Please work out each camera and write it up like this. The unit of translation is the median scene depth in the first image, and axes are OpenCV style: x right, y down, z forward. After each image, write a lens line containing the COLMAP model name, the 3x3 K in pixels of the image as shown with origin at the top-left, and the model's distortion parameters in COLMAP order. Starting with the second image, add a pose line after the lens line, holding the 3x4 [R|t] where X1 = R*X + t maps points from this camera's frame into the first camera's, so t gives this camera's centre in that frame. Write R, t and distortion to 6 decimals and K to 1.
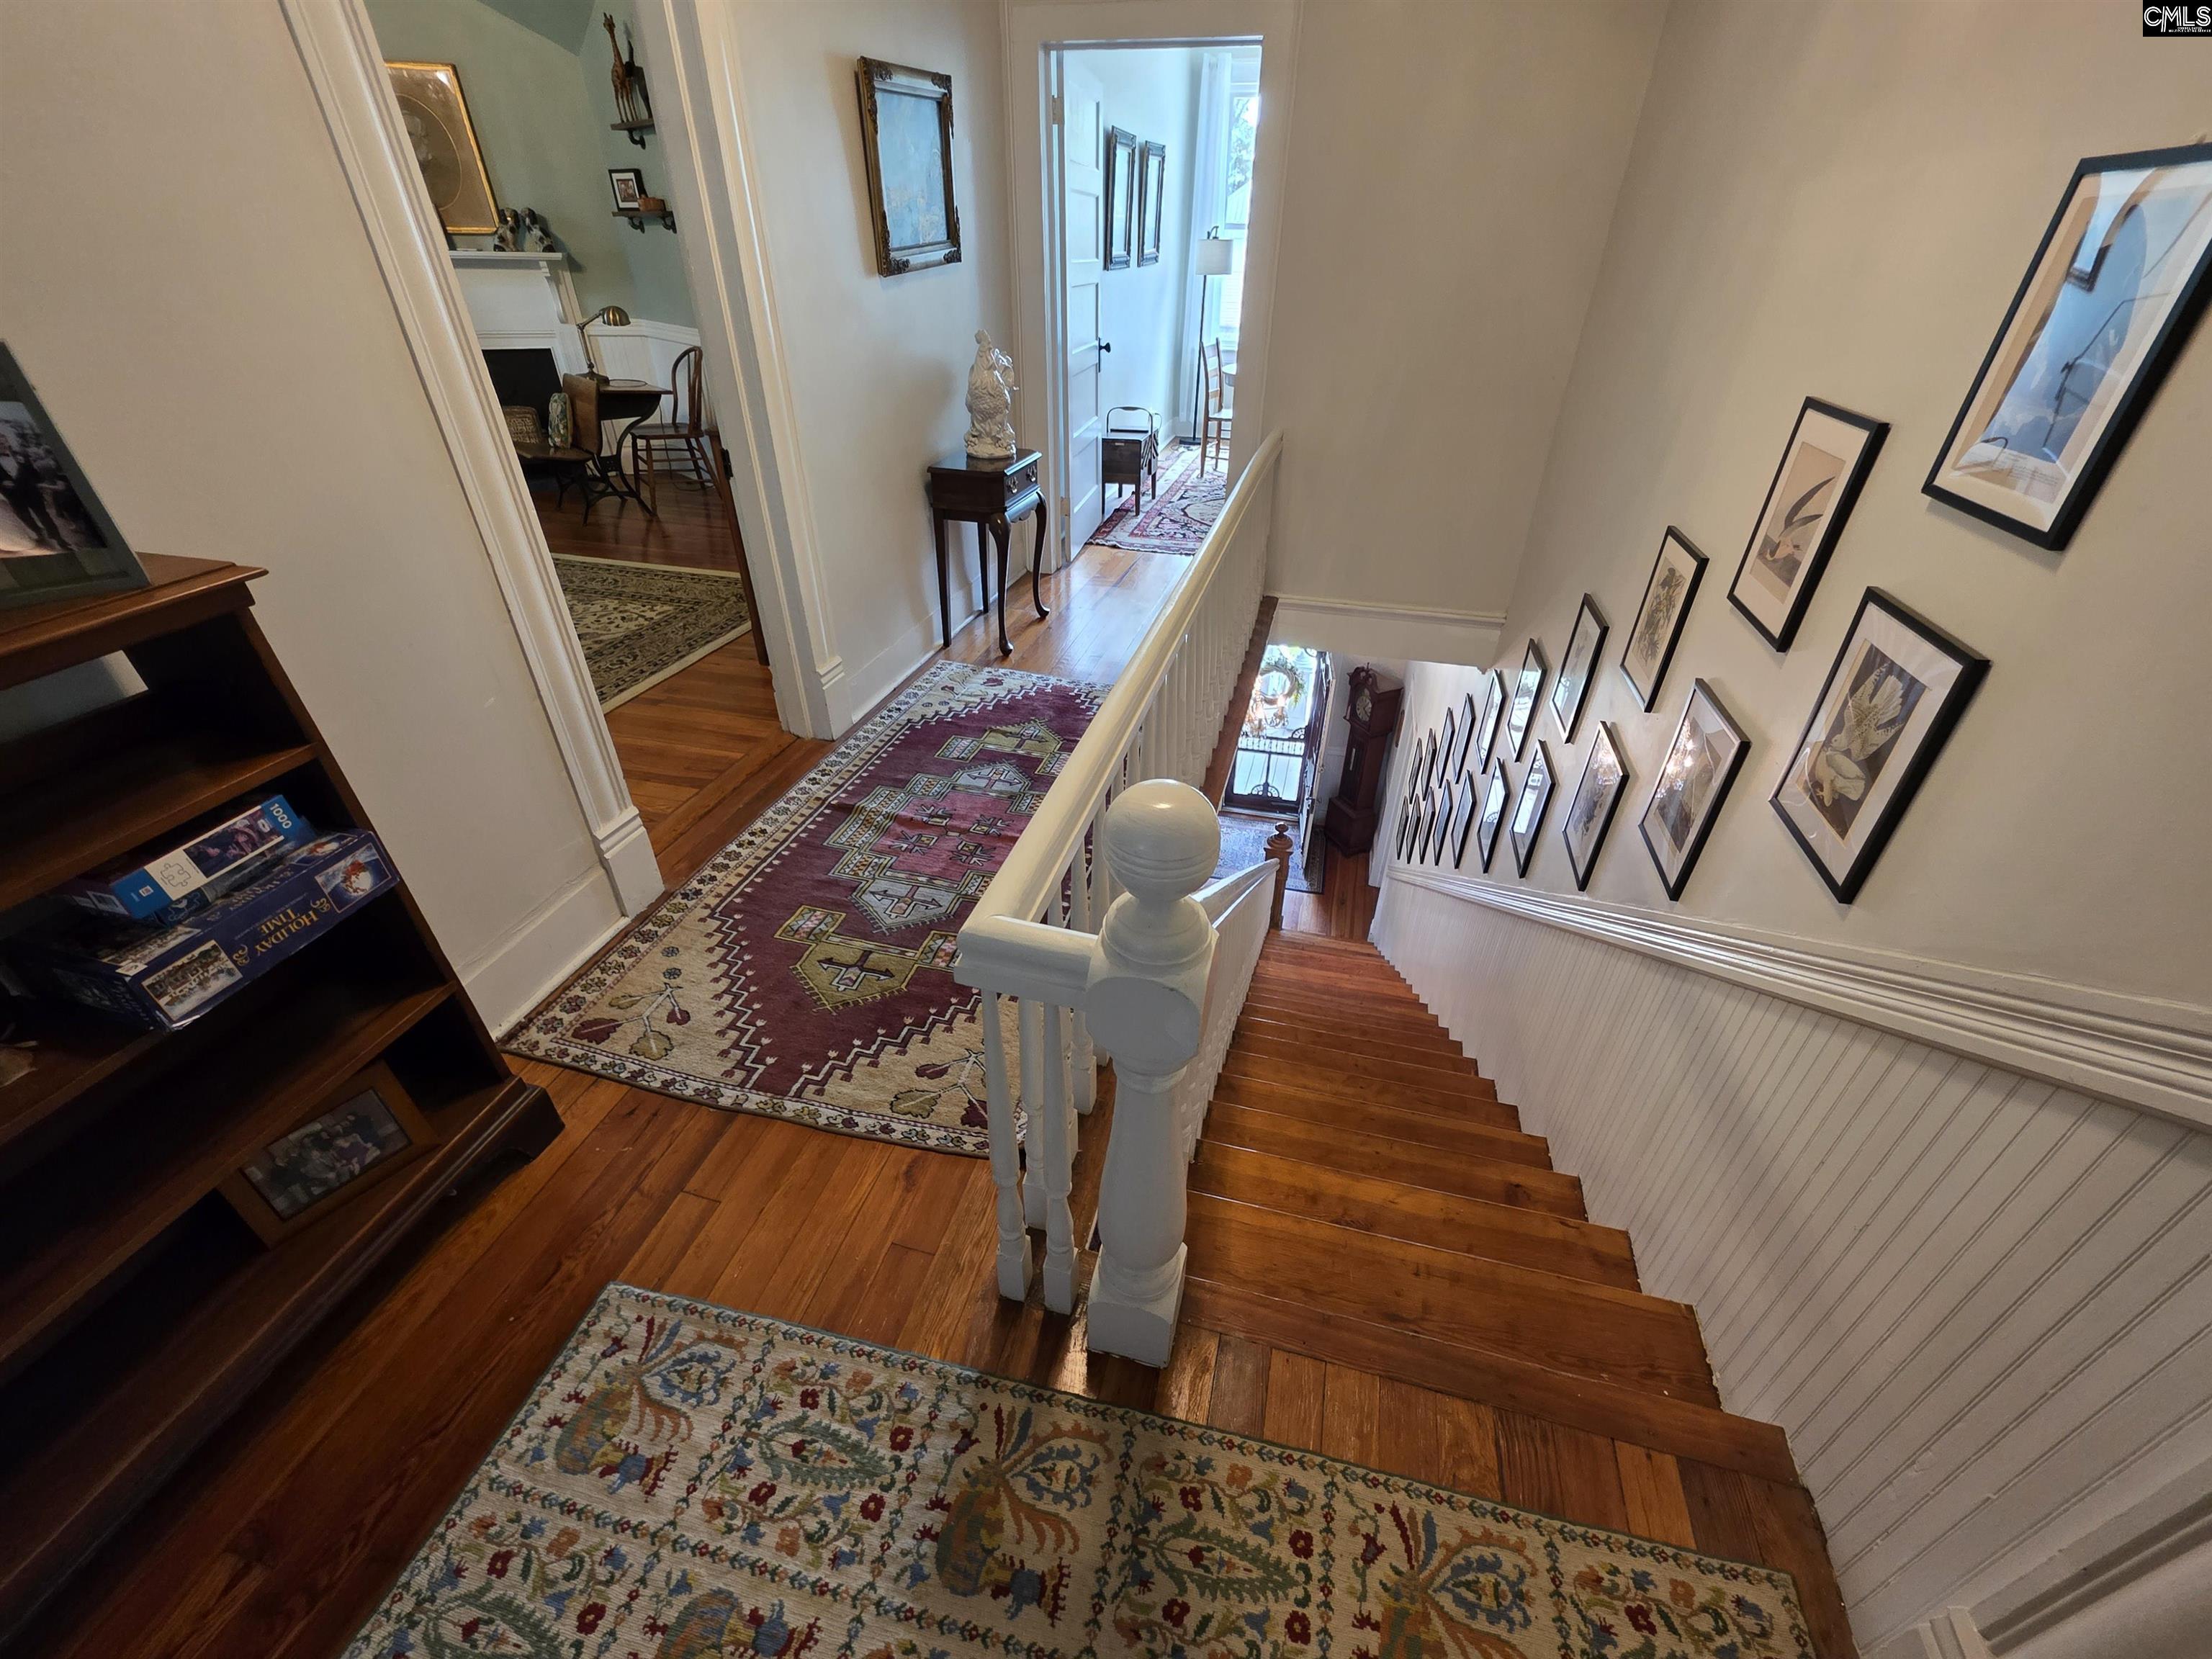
lens RADIAL K [[886.9, 0, 1115.5], [0, 886.9, 819.6], [0, 0, 1]] dist [-0.001707, 0.001604]
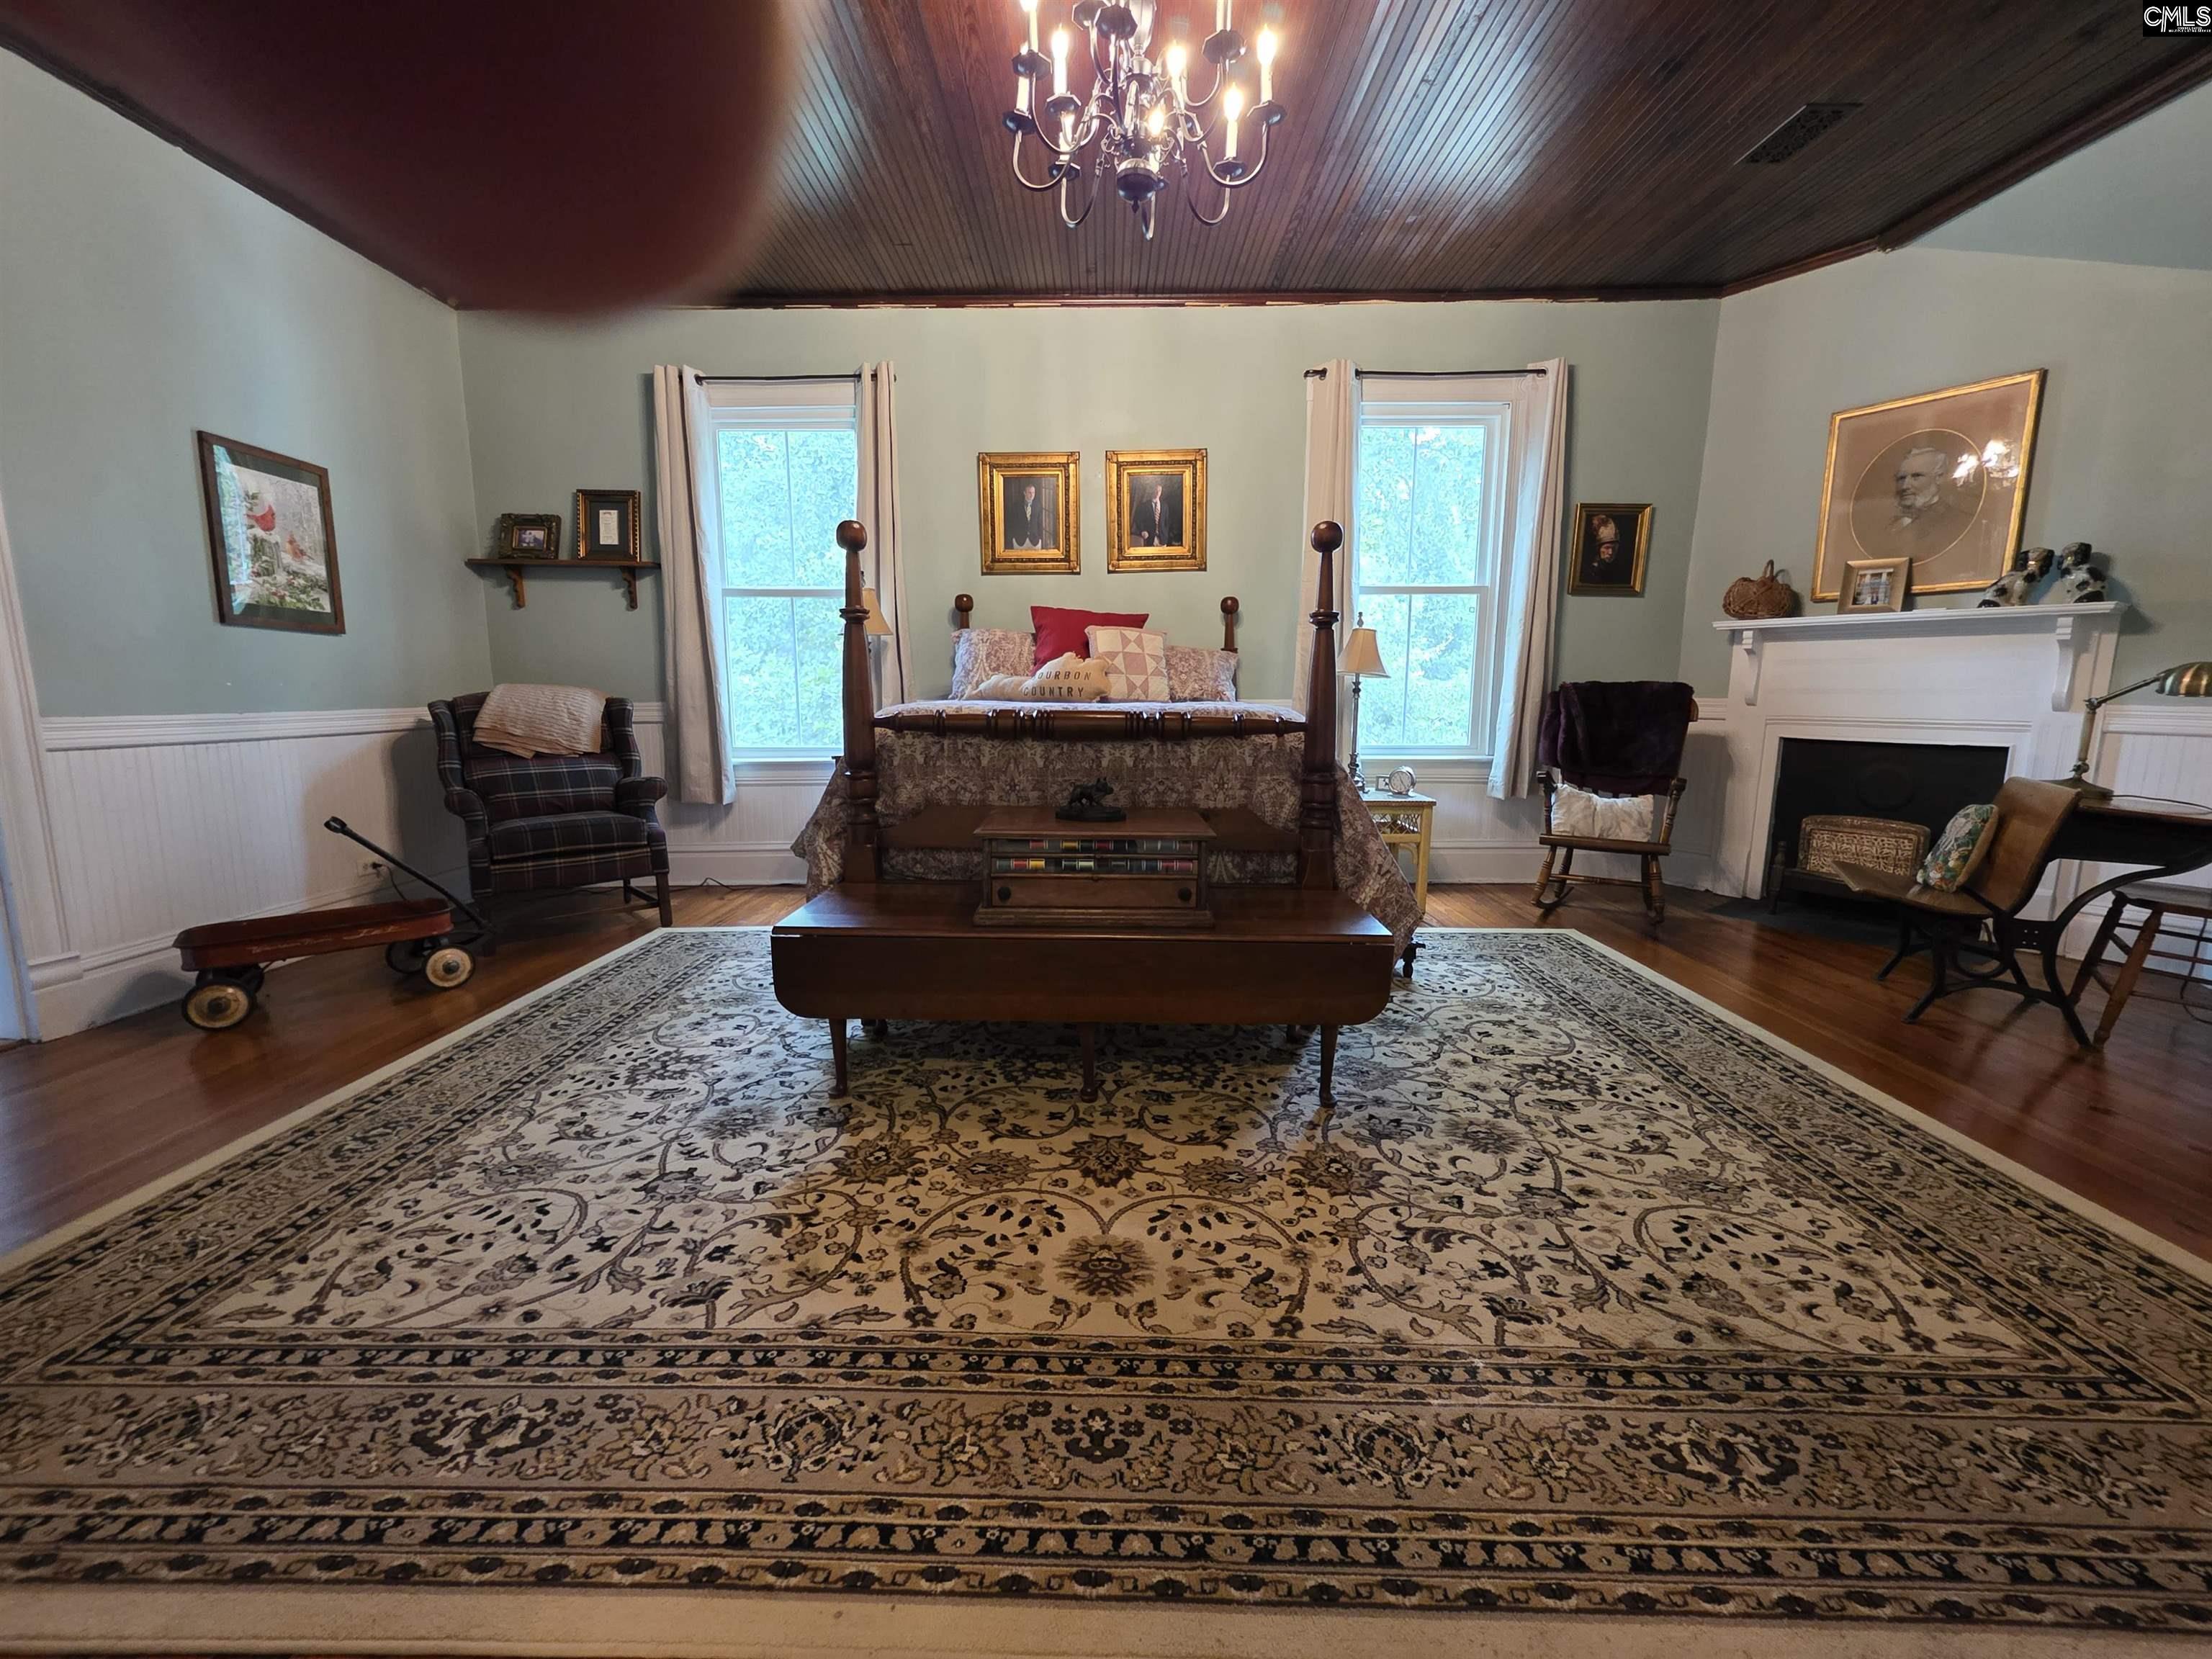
lens RADIAL K [[886.9, 0, 1102.0], [0, 886.9, 827.8], [0, 0, 1]] dist [-0.001707, 0.001604]
pose [[0.237988, 0.133255, -0.962084, -0.216593], [-0.528413, 0.848886, -0.013136, -0.165764], [0.814949, 0.511503, 0.272438, 0.397562]]
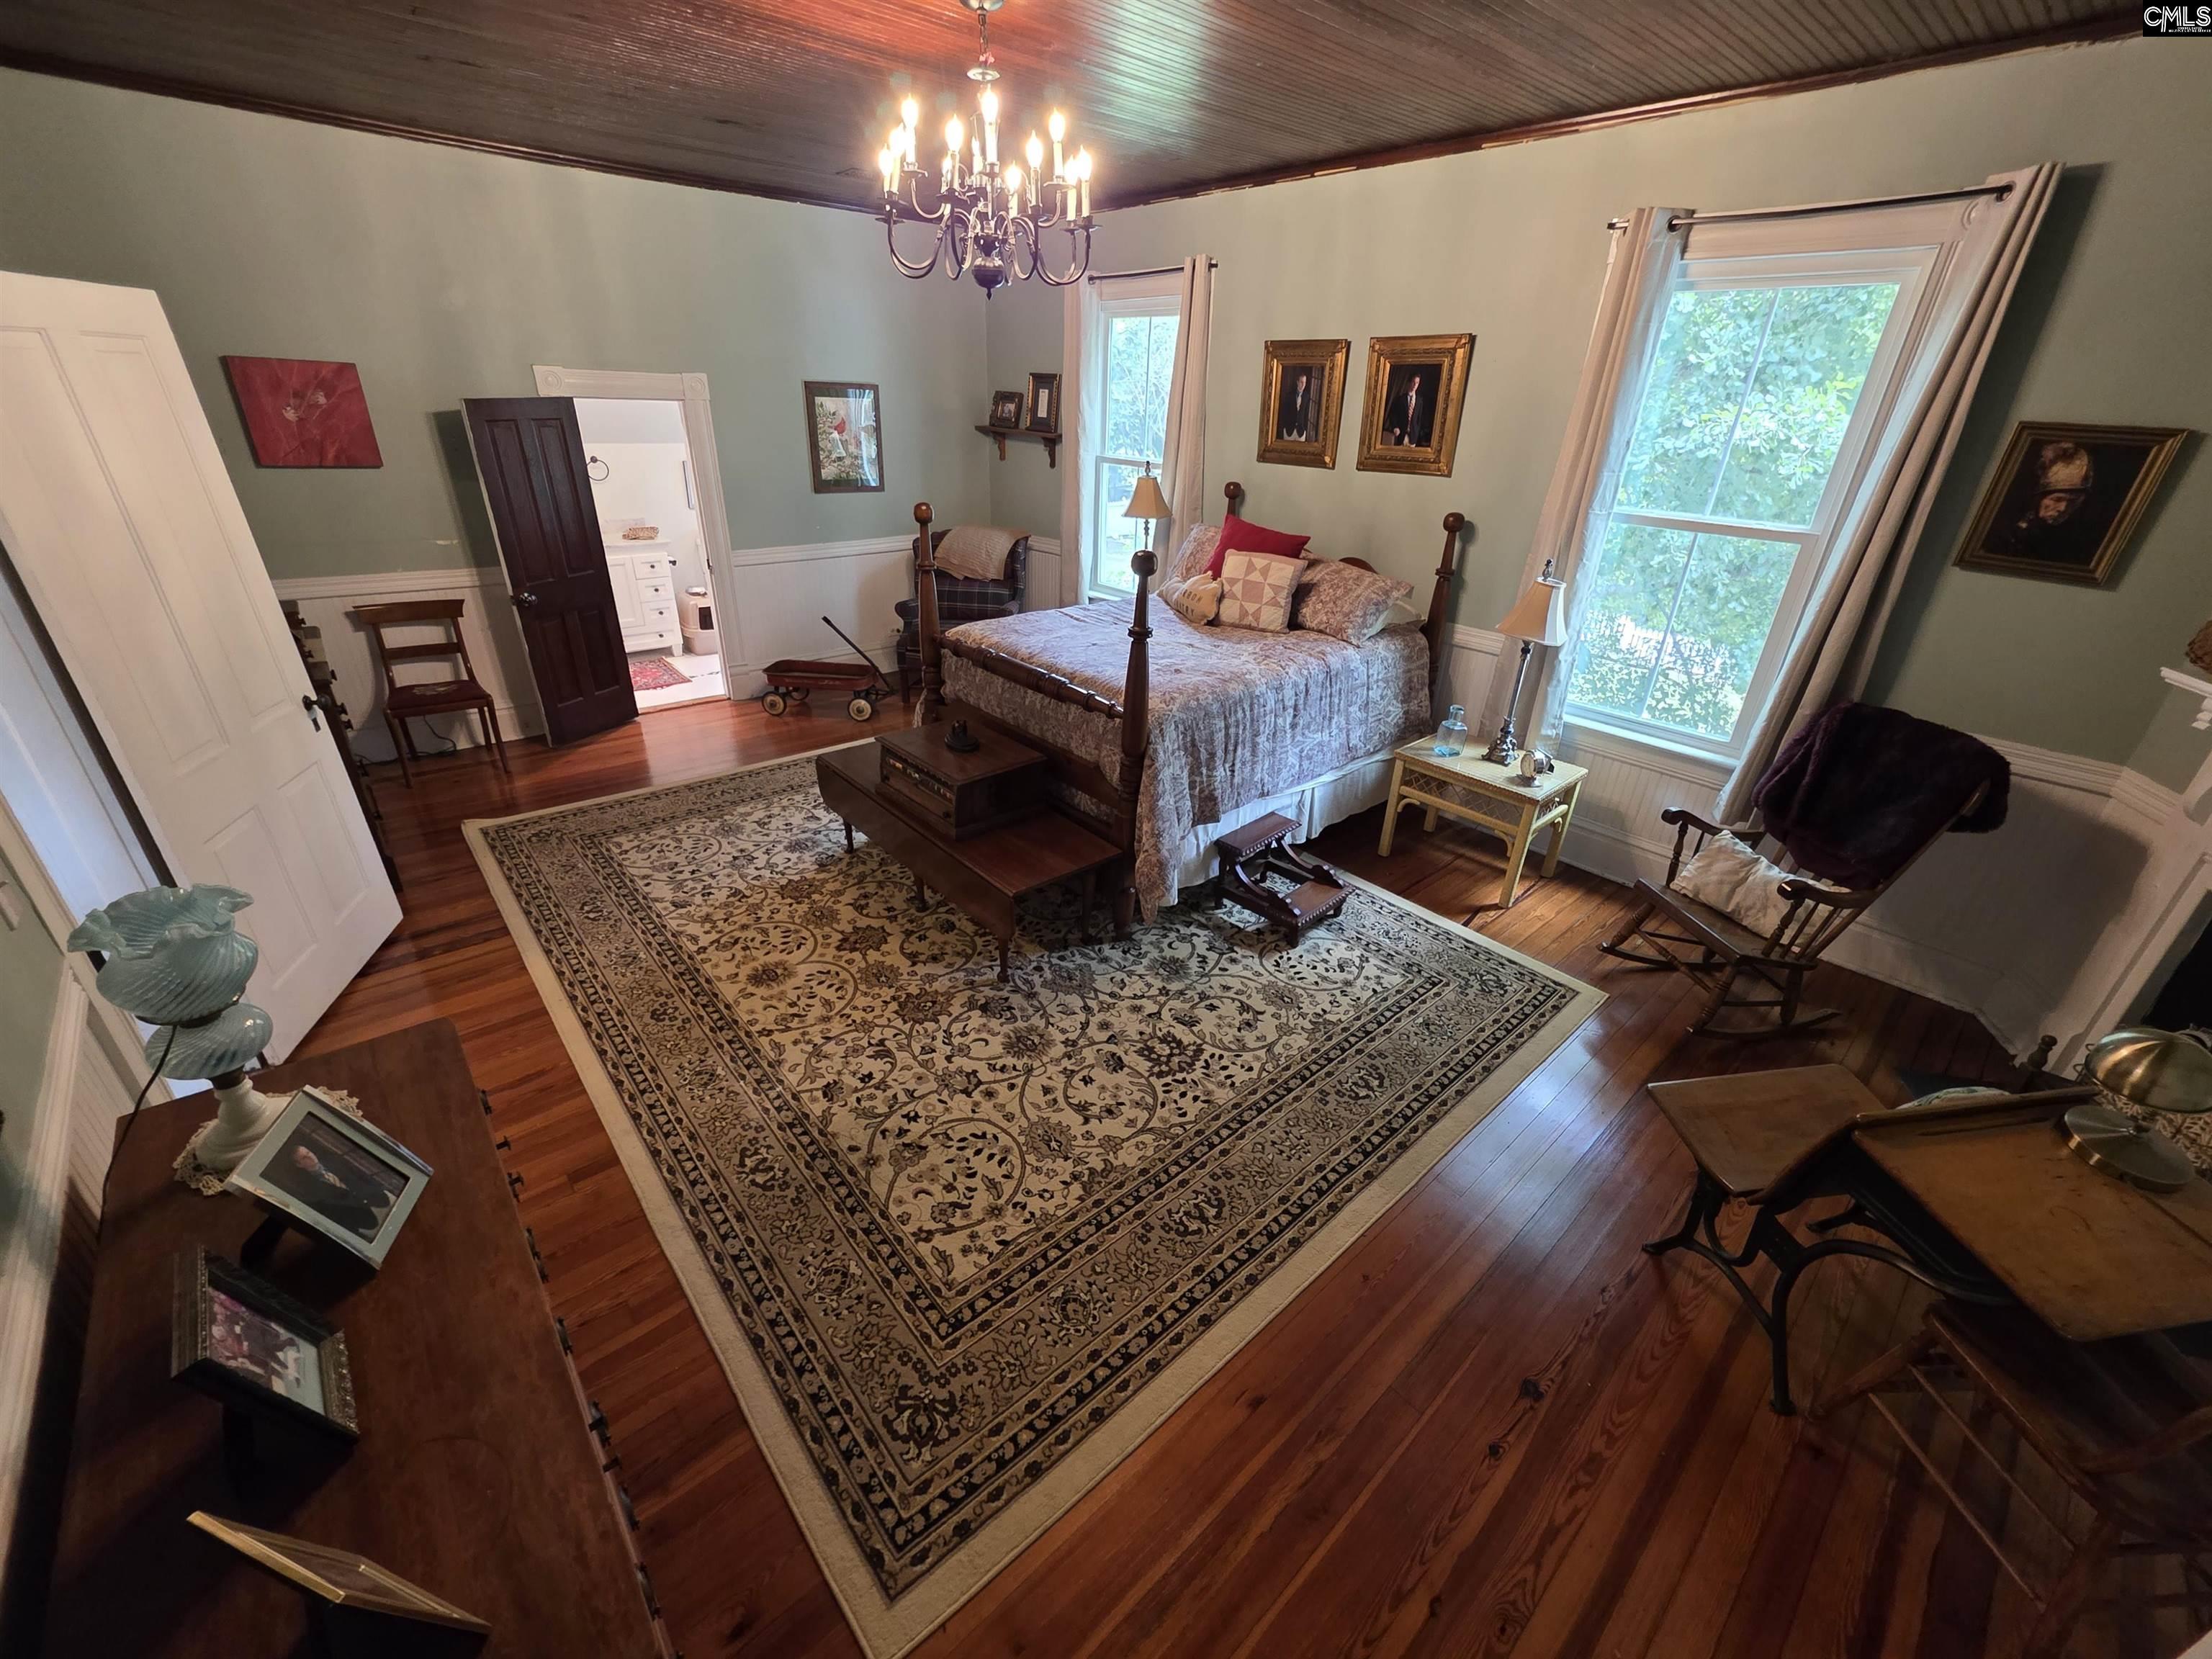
lens RADIAL K [[886.9, 0, 1113.9], [0, 886.9, 830.3], [0, 0, 1]] dist [-0.001707, 0.001604]
pose [[-0.560473, 0.343802, -0.753439, -0.190044], [-0.485357, 0.600792, 0.635198, -0.596545], [0.671043, 0.721699, -0.169862, 0.736550]]
